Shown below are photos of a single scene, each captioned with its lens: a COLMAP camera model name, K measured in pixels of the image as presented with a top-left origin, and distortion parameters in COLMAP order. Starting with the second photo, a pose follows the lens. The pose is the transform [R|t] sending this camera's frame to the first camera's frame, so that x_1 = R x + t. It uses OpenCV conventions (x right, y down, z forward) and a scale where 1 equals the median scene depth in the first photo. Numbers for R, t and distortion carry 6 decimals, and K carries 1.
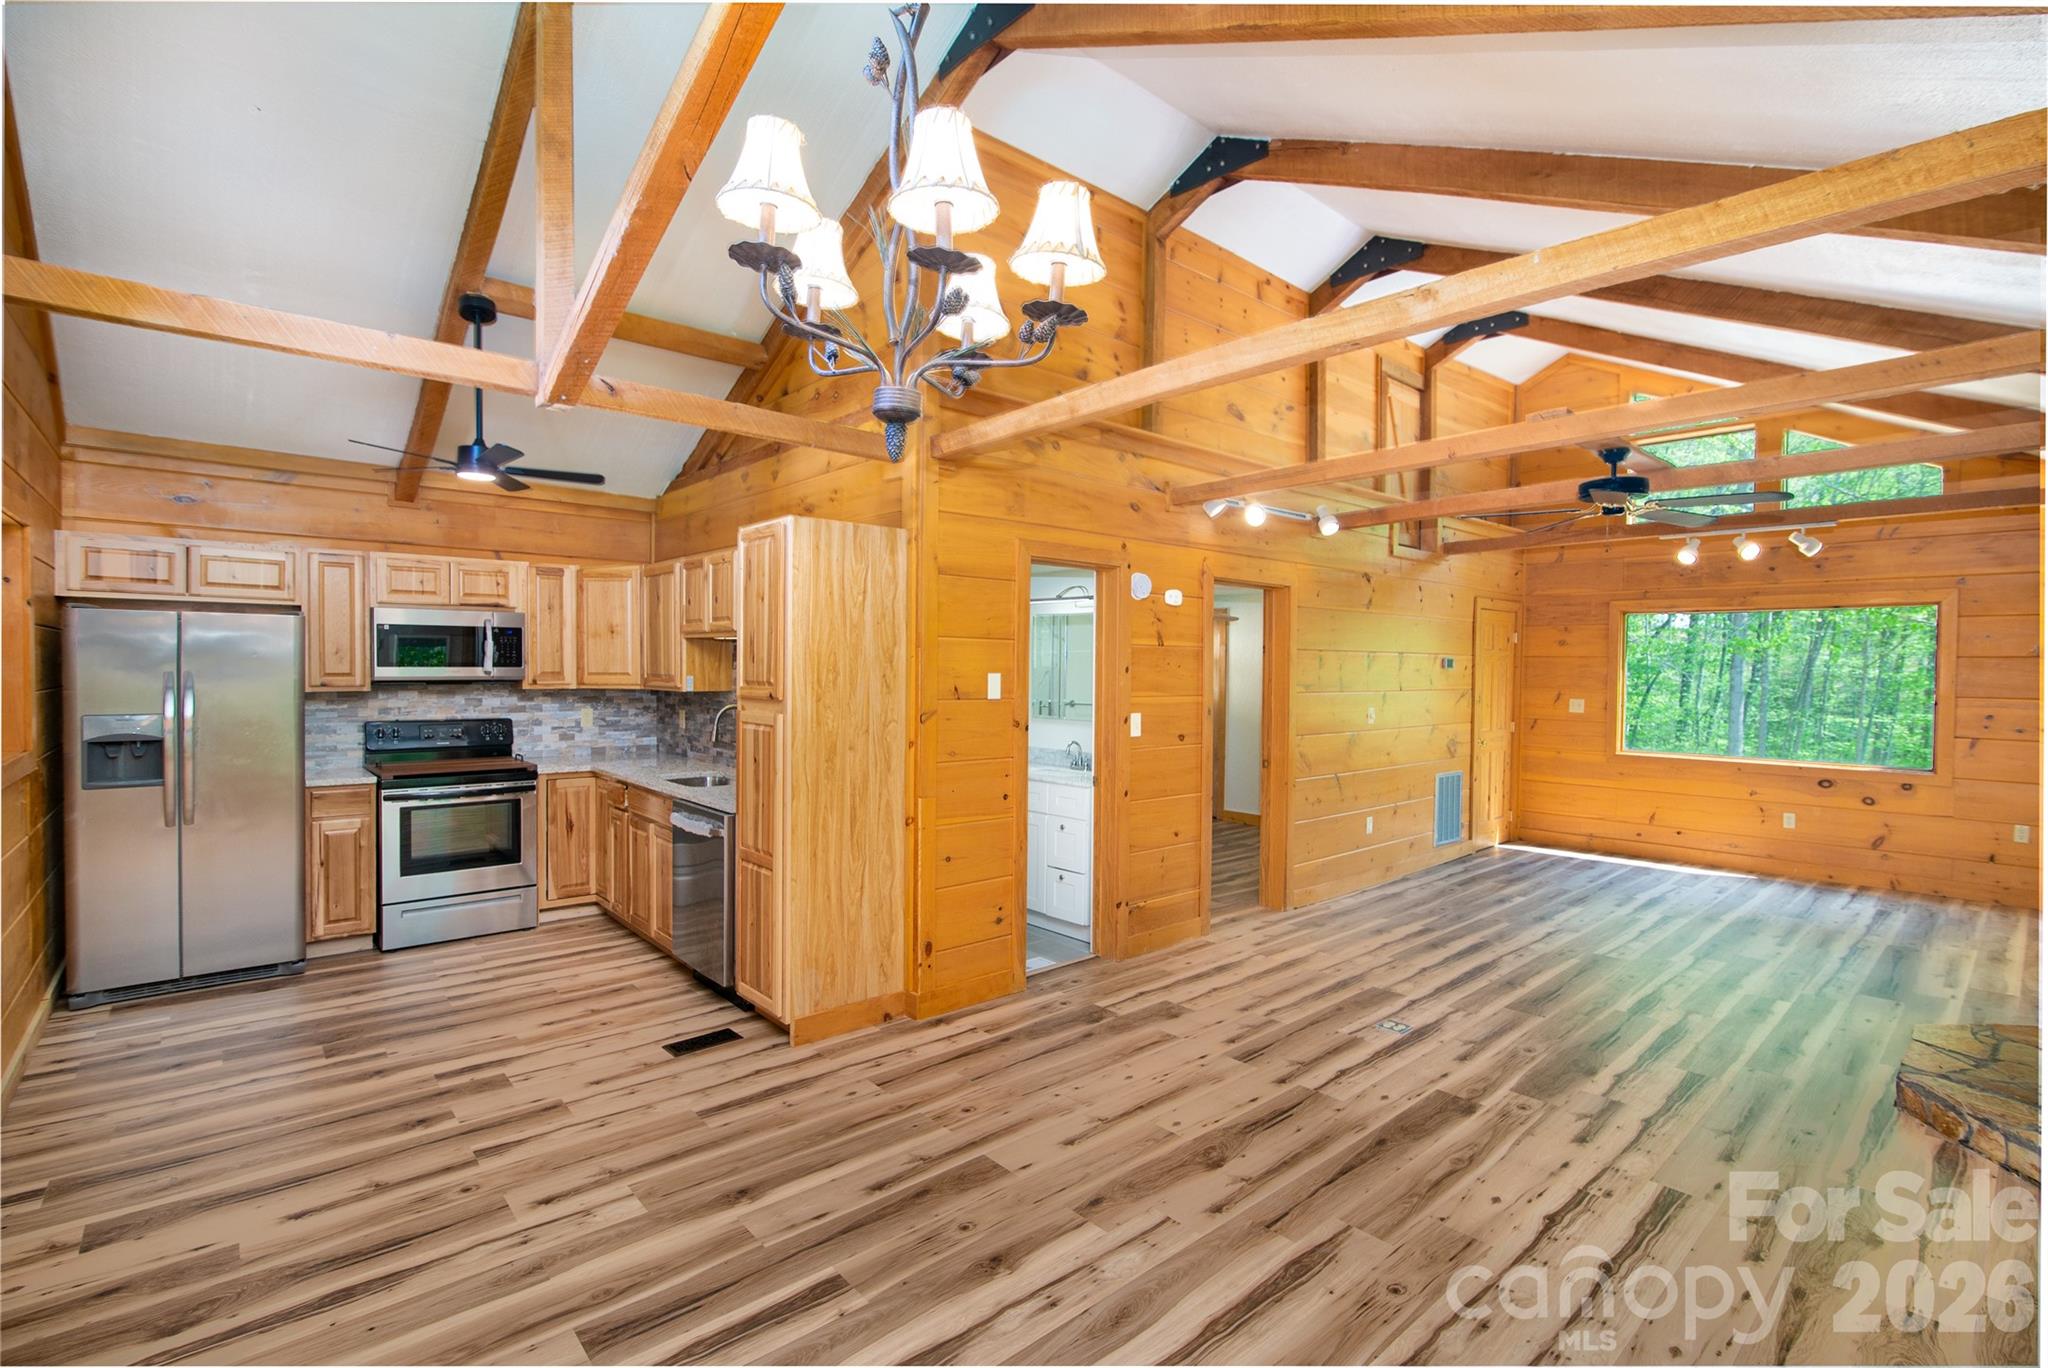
lens RADIAL K [[940.6, 0, 1041.5], [0, 940.6, 681.3], [0, 0, 1]] dist [-0.030901, 0.001882]
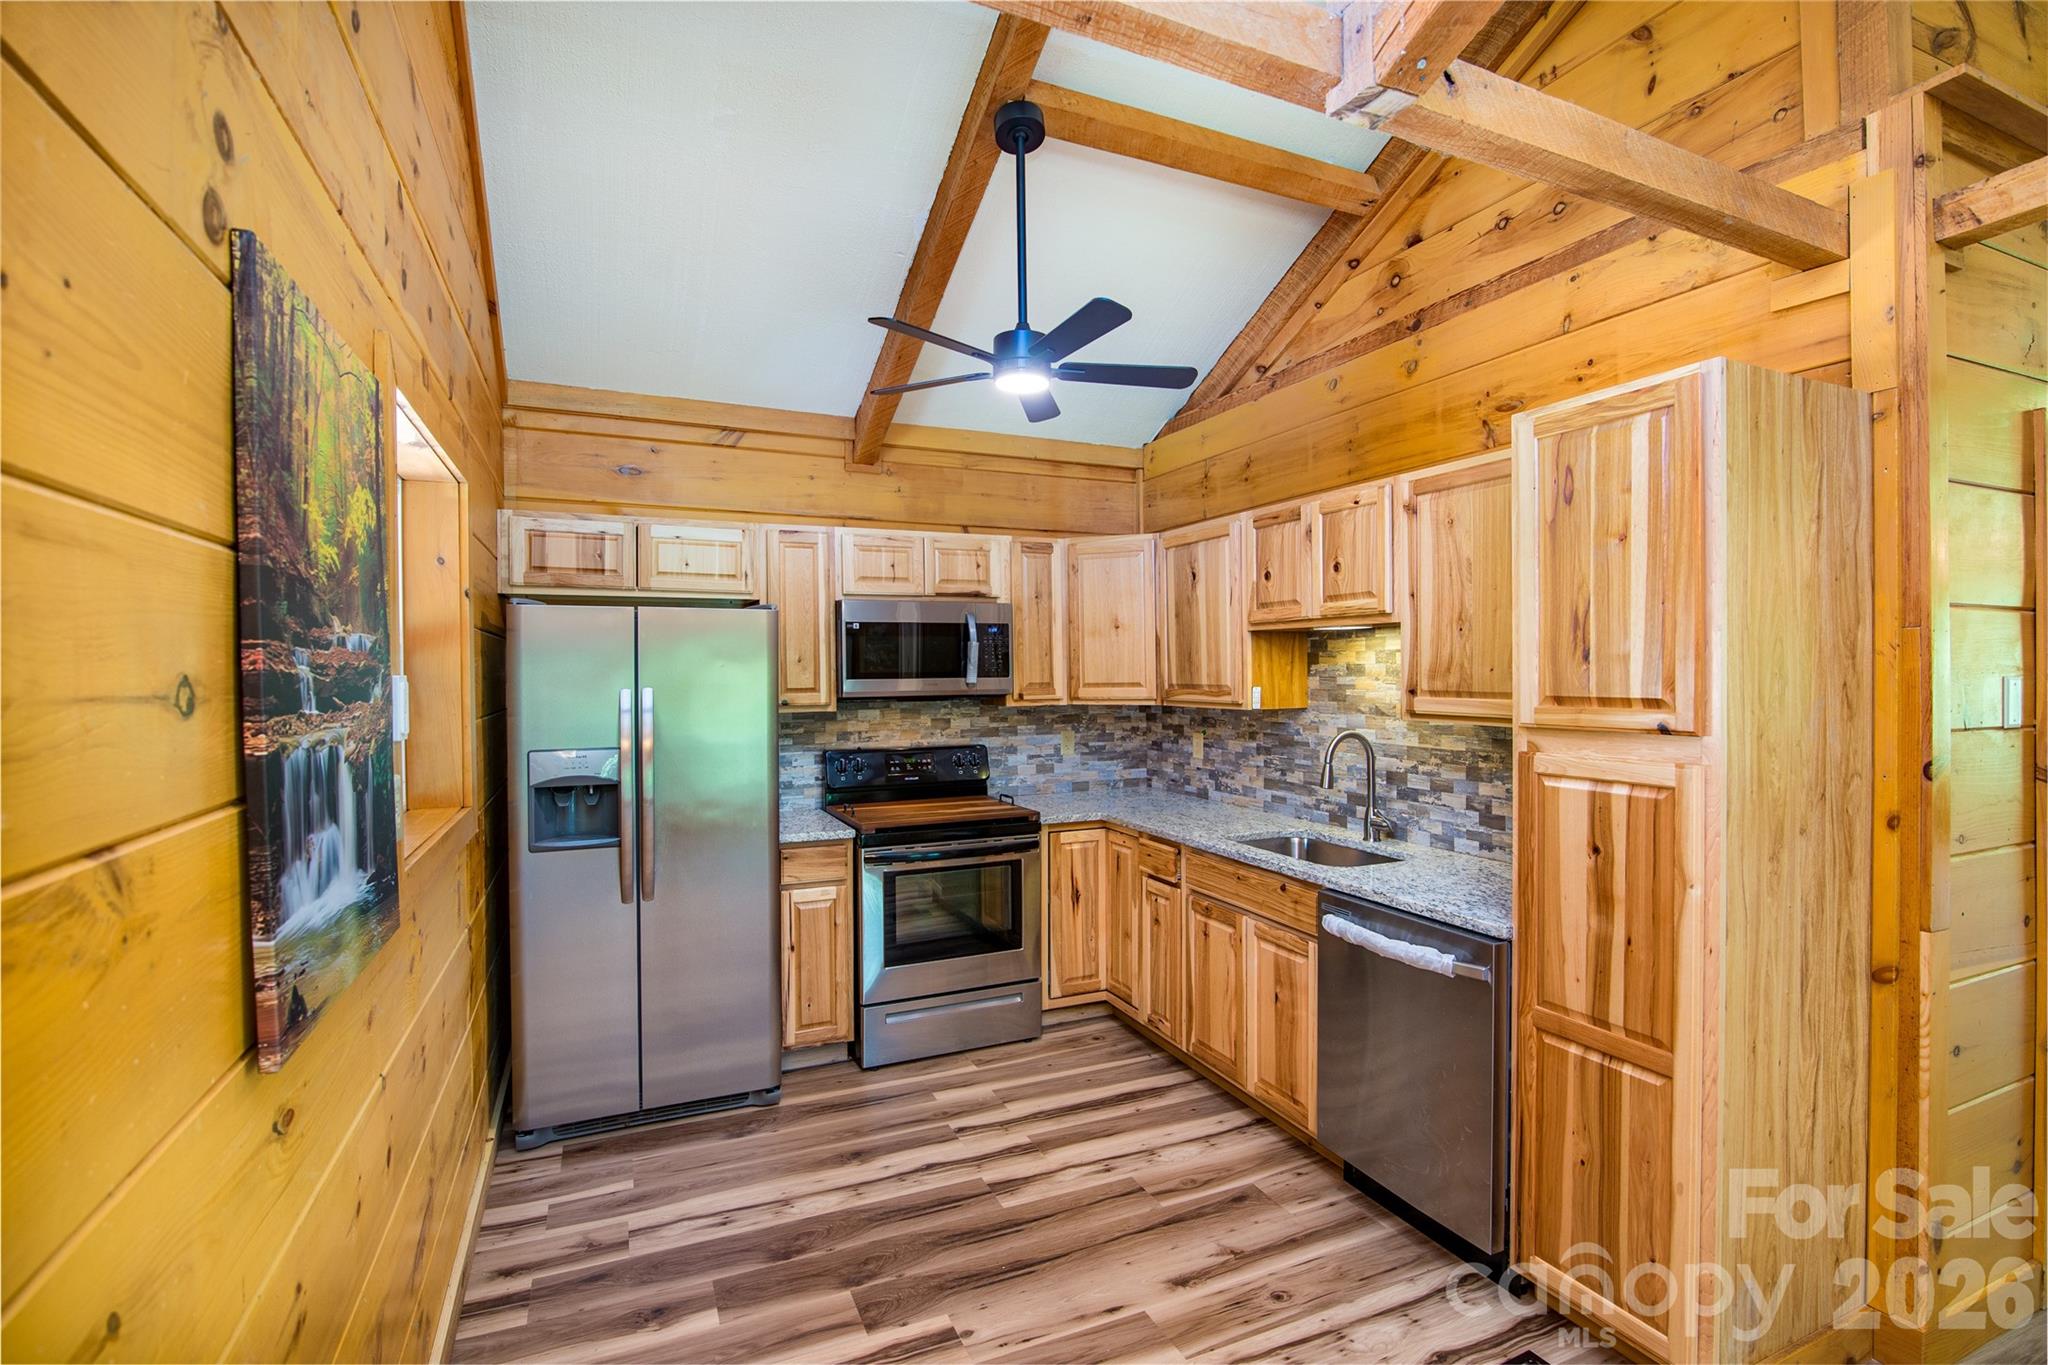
lens RADIAL K [[940.6, 0, 1009.9], [0, 940.6, 679.2], [0, 0, 1]] dist [-0.030901, 0.001882]
pose [[0.947344, -0.013578, -0.319930, -0.349044], [0.011008, 0.999891, -0.009839, -0.006572], [0.320029, 0.005799, 0.947390, 0.322965]]
